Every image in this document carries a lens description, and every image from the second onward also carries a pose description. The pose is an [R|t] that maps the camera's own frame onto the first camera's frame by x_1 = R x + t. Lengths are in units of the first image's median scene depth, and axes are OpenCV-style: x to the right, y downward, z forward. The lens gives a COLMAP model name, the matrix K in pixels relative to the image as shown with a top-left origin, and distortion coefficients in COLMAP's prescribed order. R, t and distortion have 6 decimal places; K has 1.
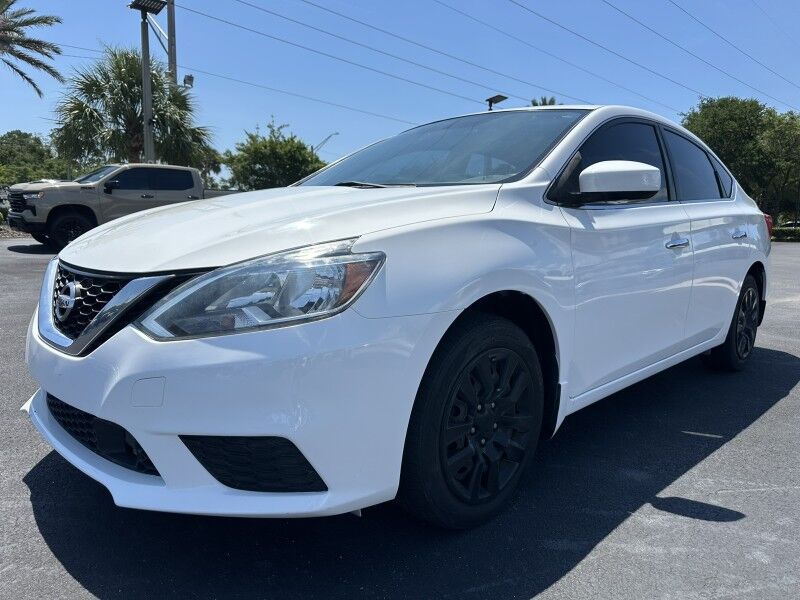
lens RADIAL K [[565.8, 0, 402.6], [0, 565.8, 302.9], [0, 0, 1]] dist [0.023119, -0.038132]
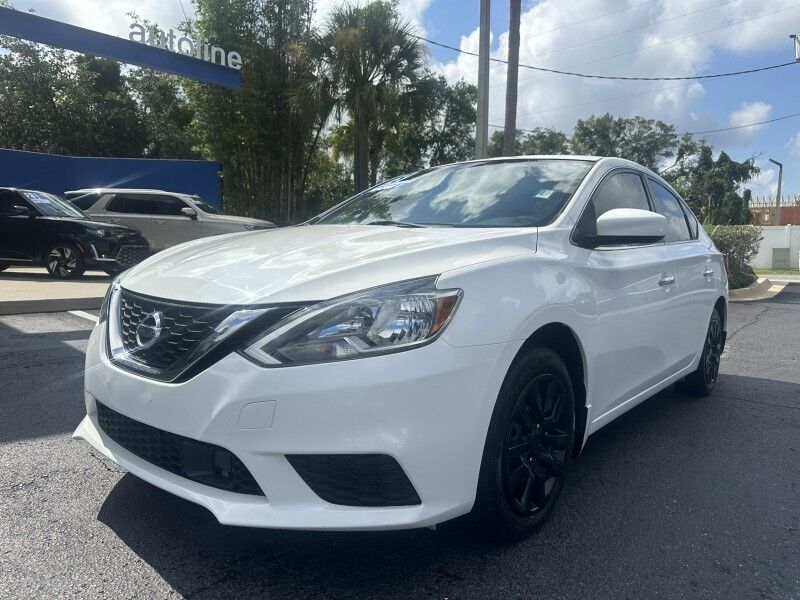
lens RADIAL K [[565.8, 0, 398.8], [0, 565.8, 305.8], [0, 0, 1]] dist [0.023119, -0.038132]
pose [[0.995637, 0.008504, 0.092922, -0.259105], [-0.004246, 0.998936, -0.045924, -0.003387], [-0.093214, 0.045329, 0.994614, -0.104144]]
